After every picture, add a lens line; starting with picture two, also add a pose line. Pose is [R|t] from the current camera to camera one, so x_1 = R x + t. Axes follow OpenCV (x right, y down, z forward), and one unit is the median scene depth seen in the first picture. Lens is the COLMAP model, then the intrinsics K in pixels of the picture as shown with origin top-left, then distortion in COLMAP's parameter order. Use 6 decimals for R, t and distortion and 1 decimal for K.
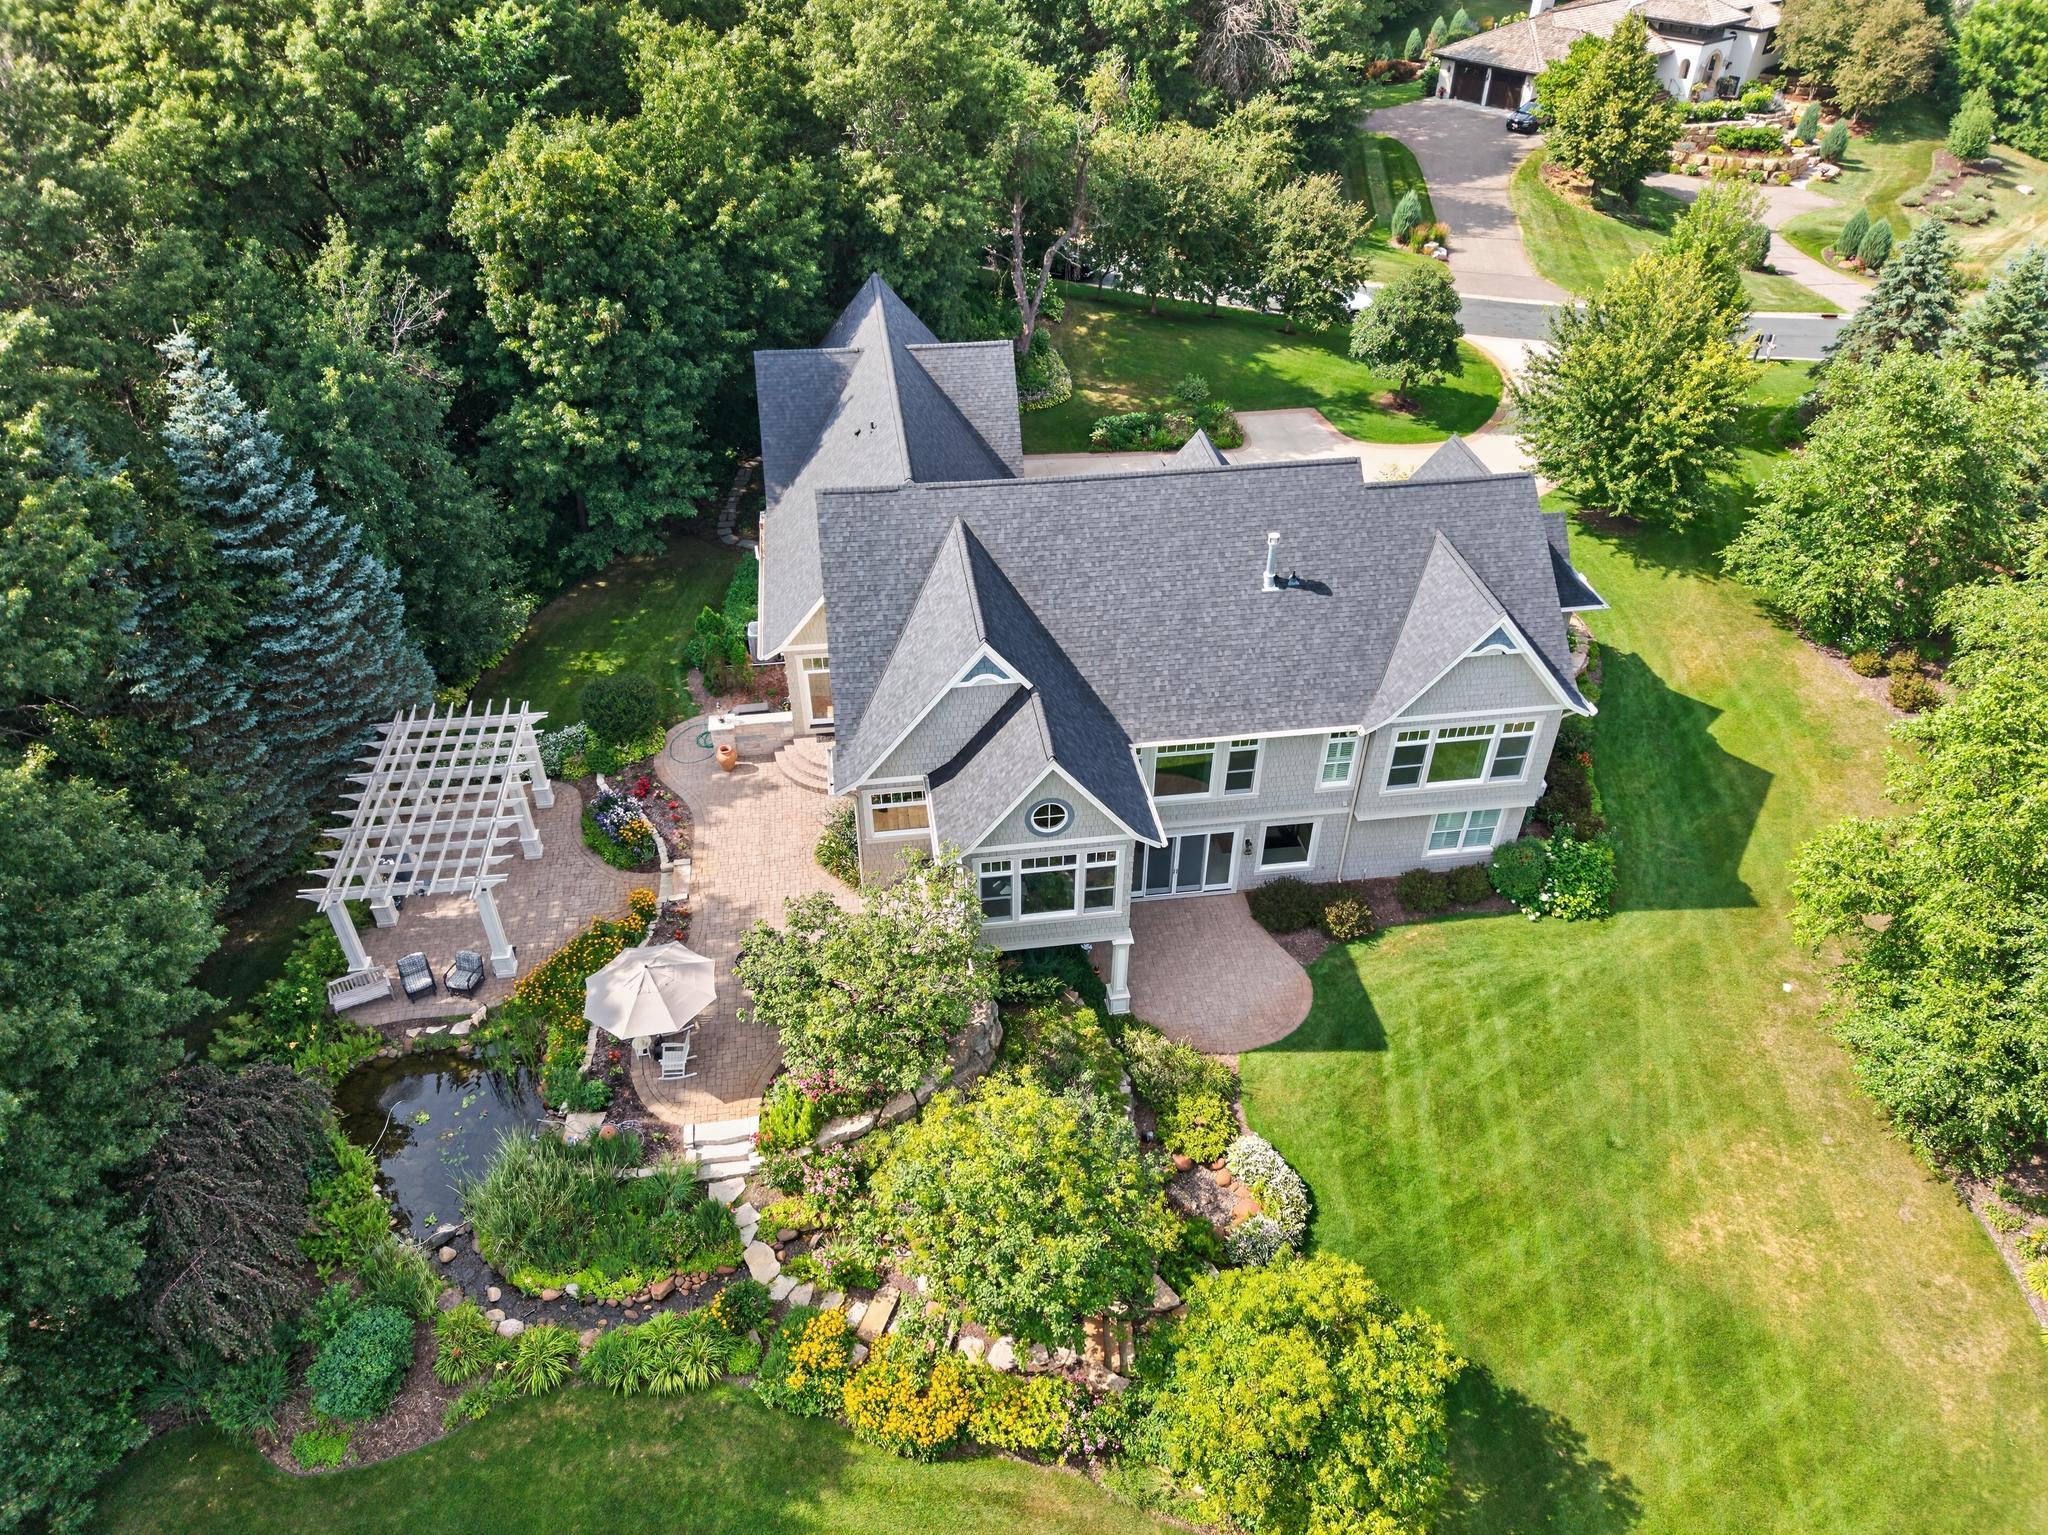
lens RADIAL K [[1366.2, 0, 1032.1], [0, 1366.2, 760.5], [0, 0, 1]] dist [0.019960, -0.018116]
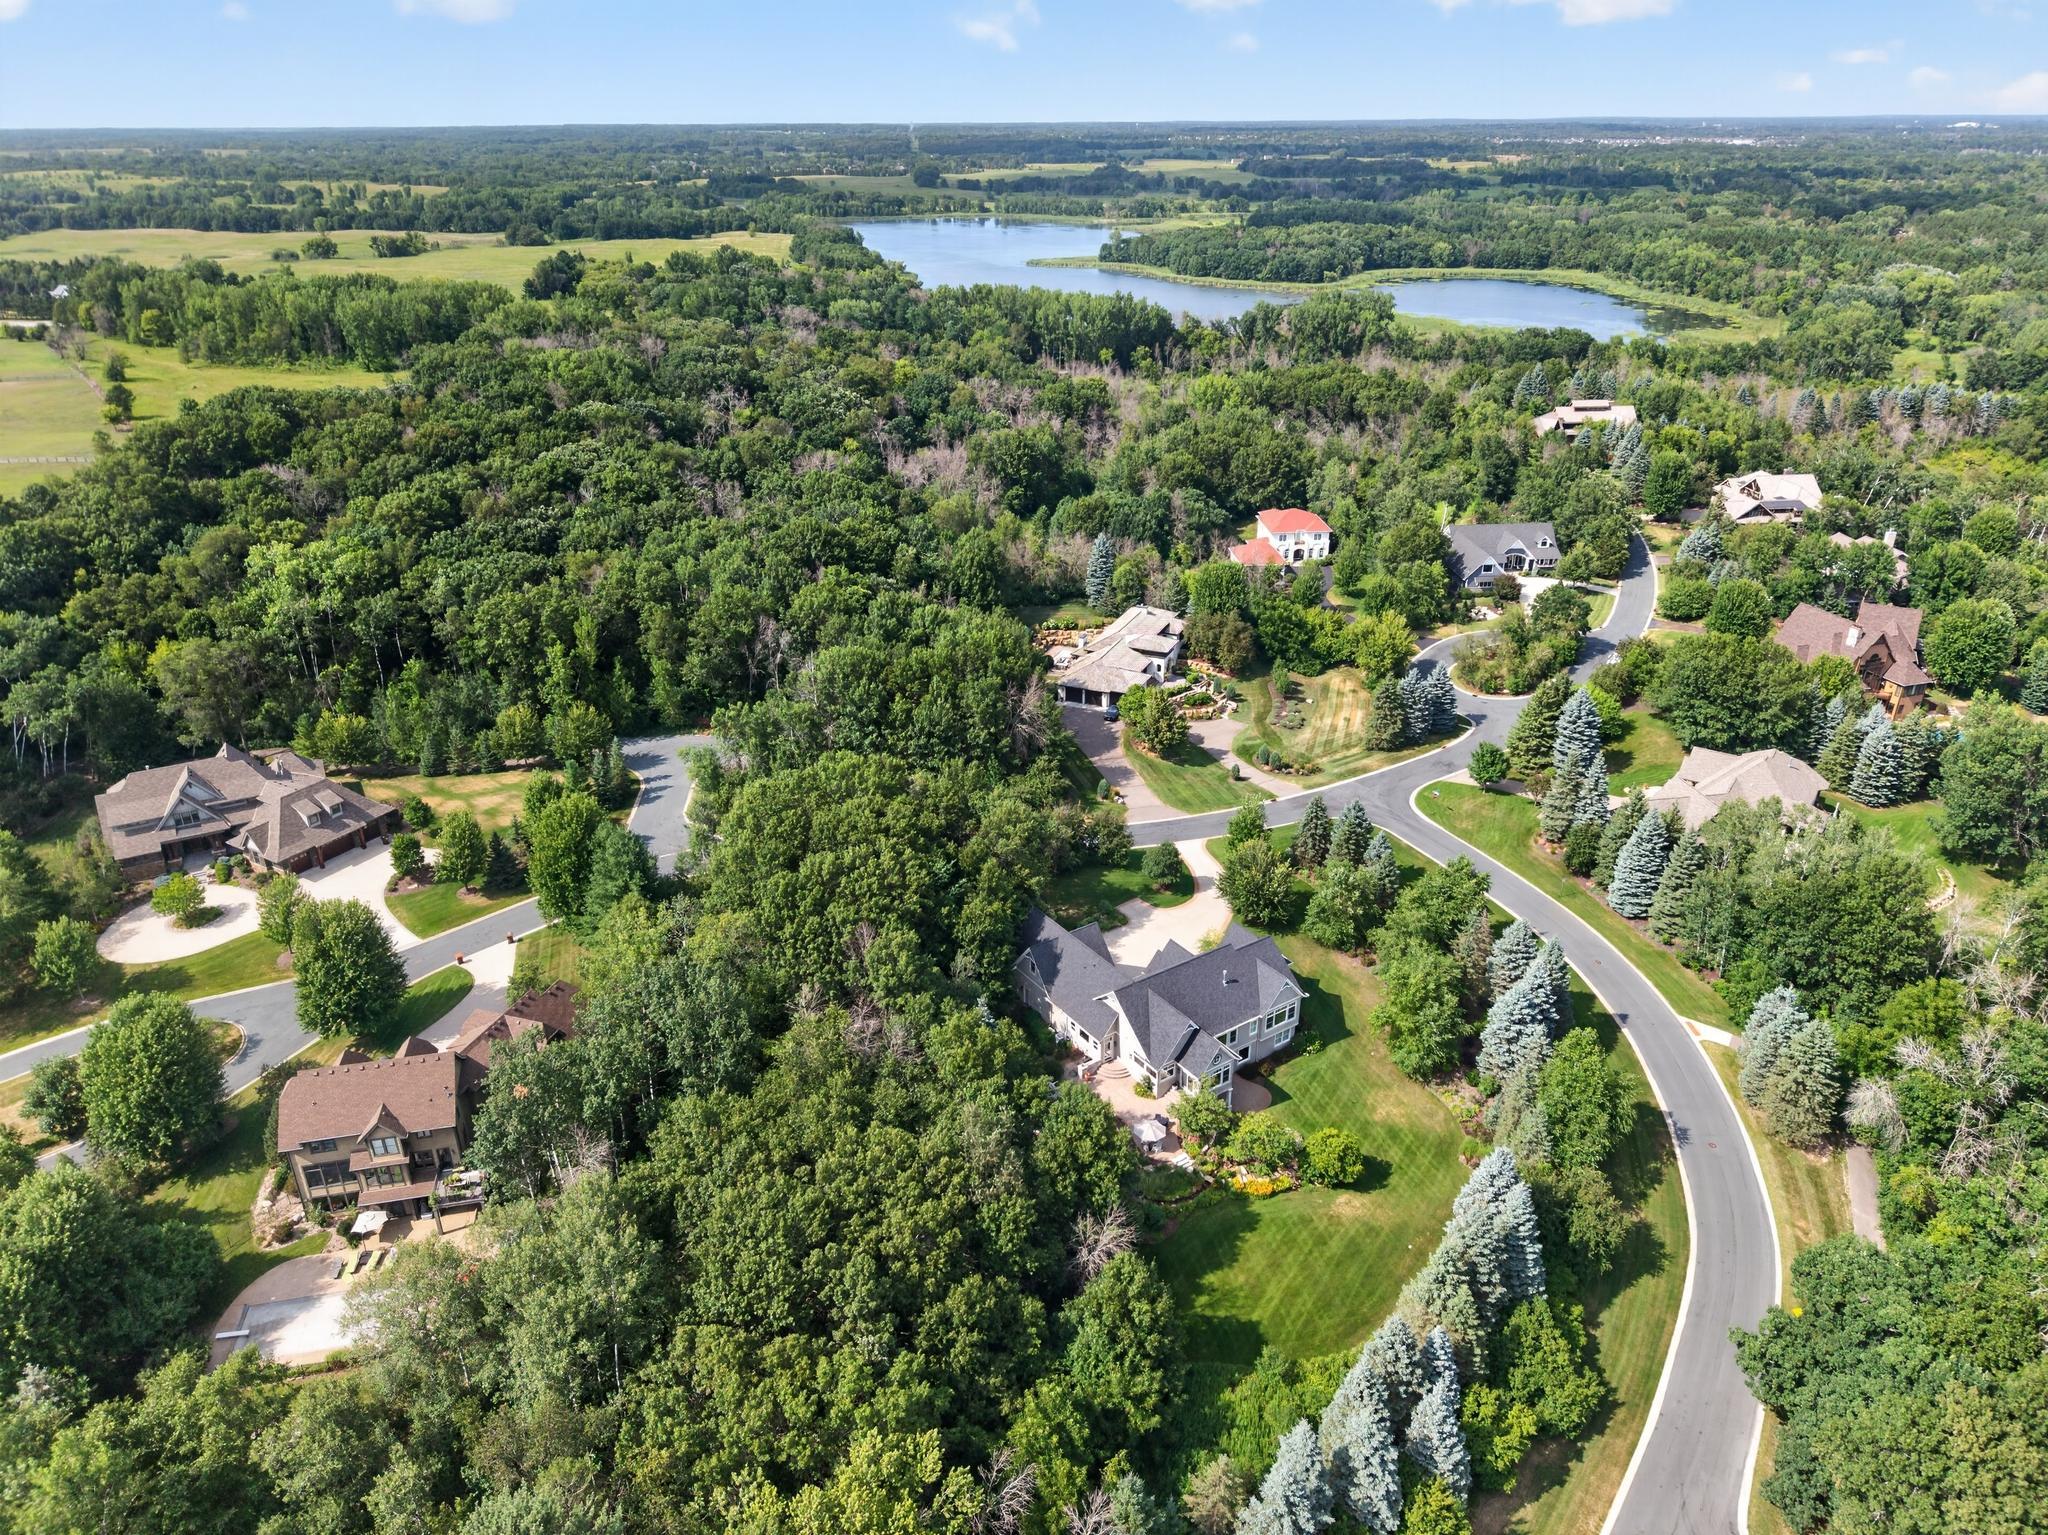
lens RADIAL K [[1366.2, 0, 1024.3], [0, 1366.2, 751.7], [0, 0, 1]] dist [0.019960, -0.018116]
pose [[0.895707, -0.194690, 0.399756, -1.545903], [0.277482, 0.947245, -0.160406, -0.265269], [-0.347437, 0.254602, 0.902477, -2.131521]]
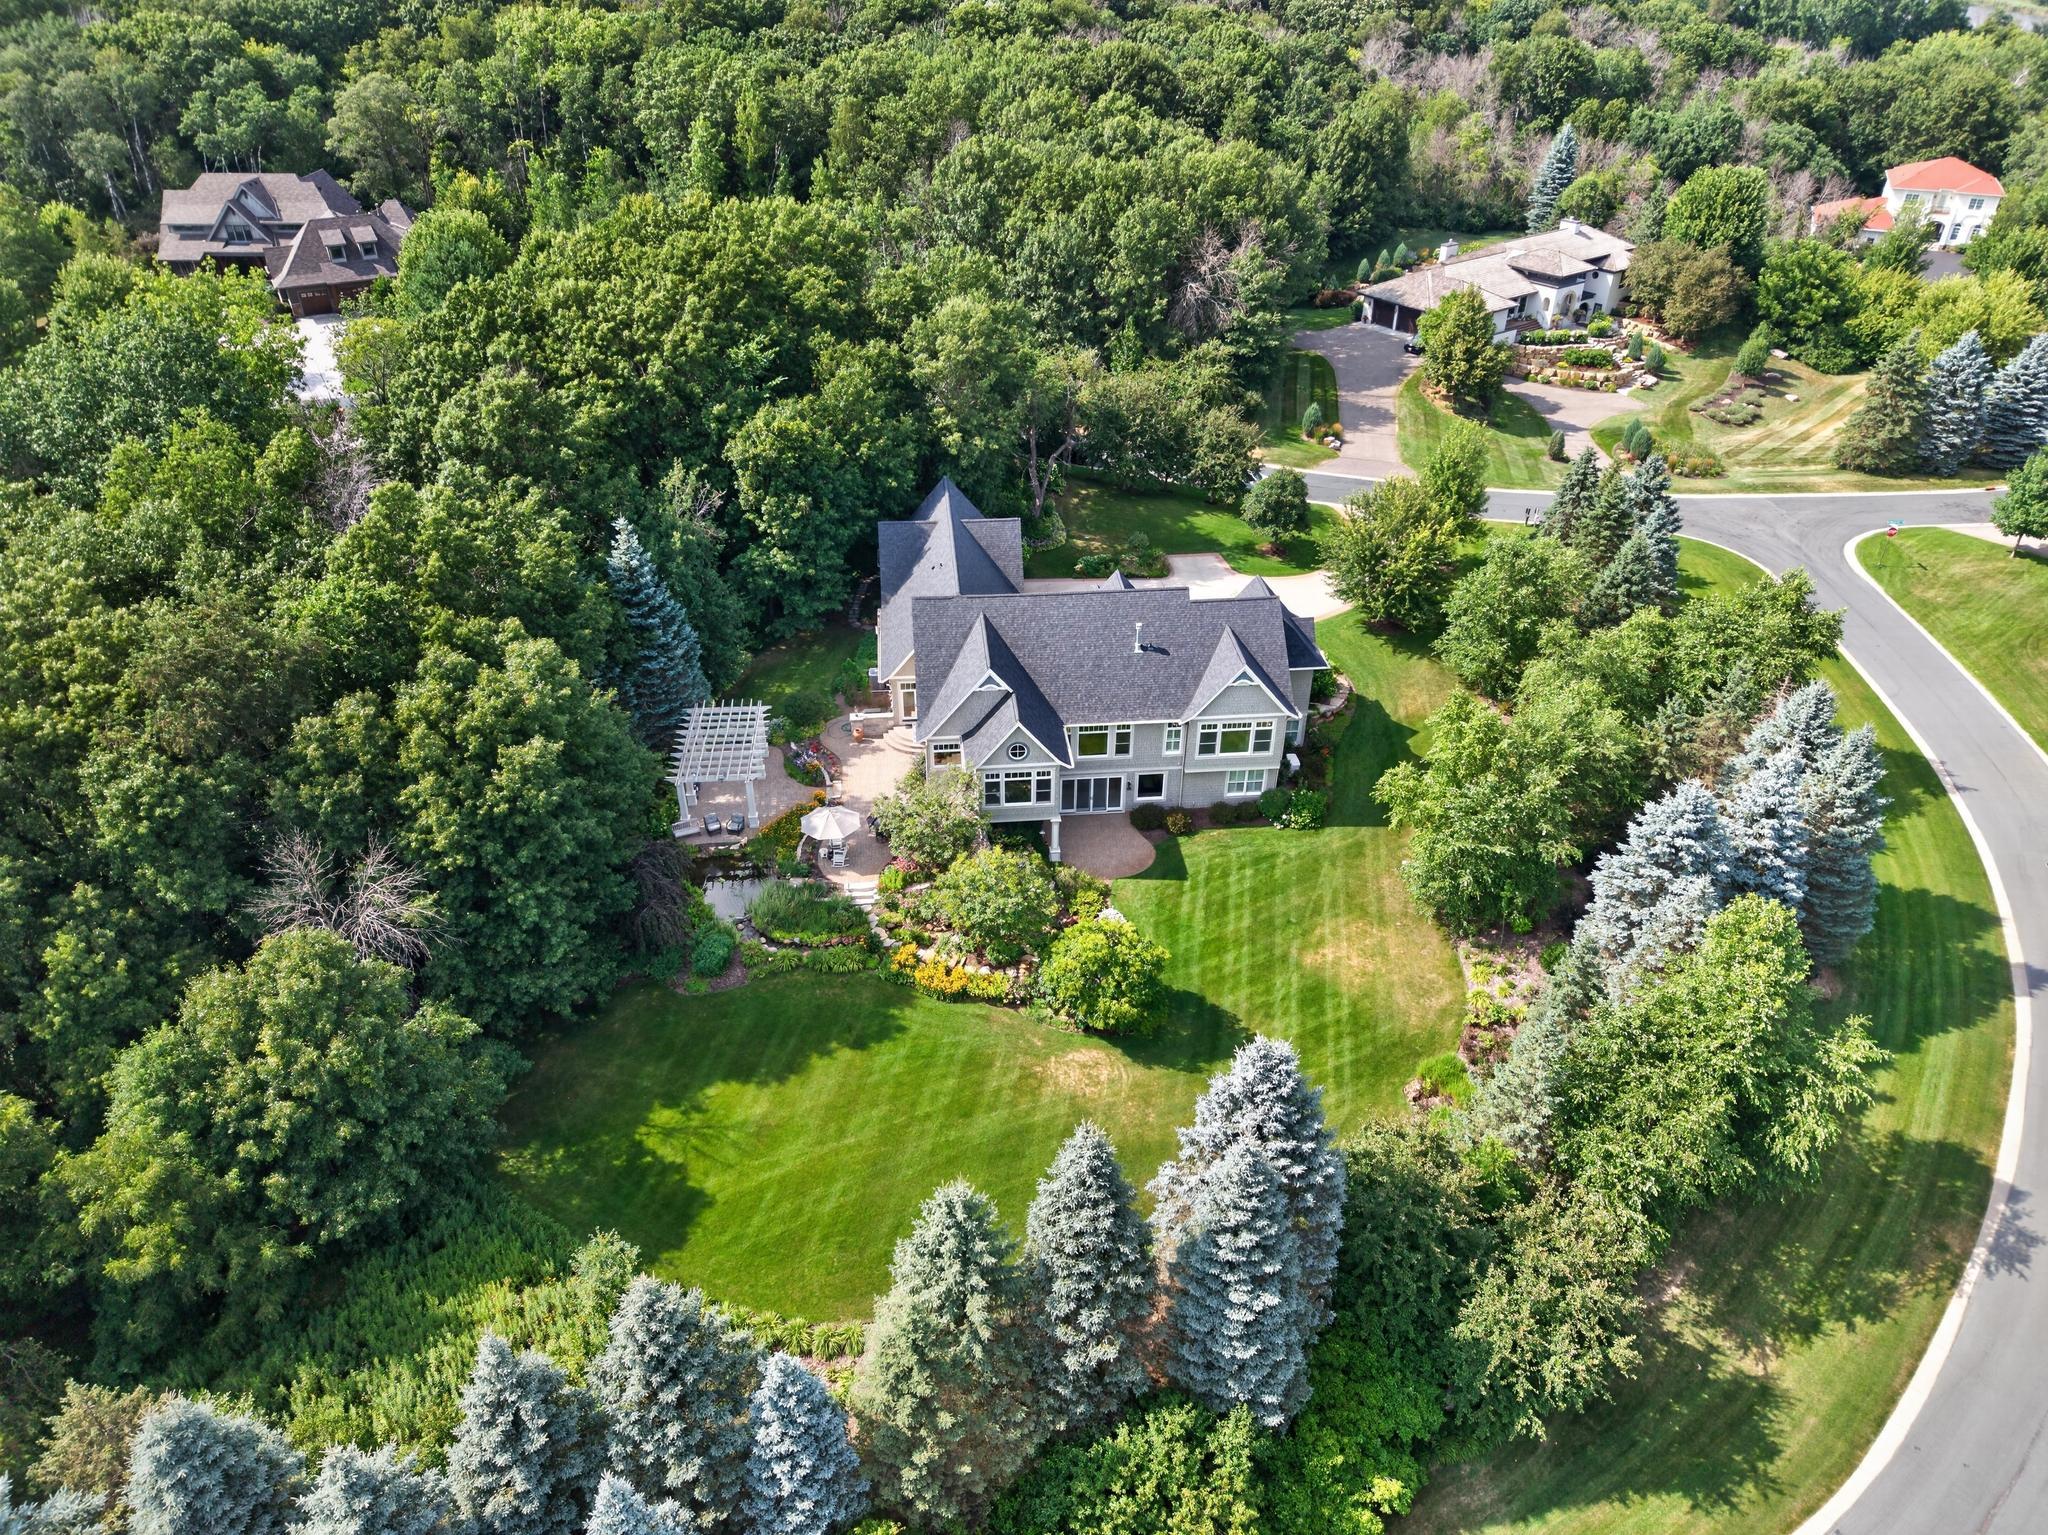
lens RADIAL K [[1366.2, 0, 1032.3], [0, 1366.2, 765.8], [0, 0, 1]] dist [0.019960, -0.018116]
pose [[0.998757, 0.026255, -0.042379, 0.100843], [-0.029399, 0.996724, -0.075345, 0.179079], [0.040262, 0.076498, 0.996257, -0.888865]]
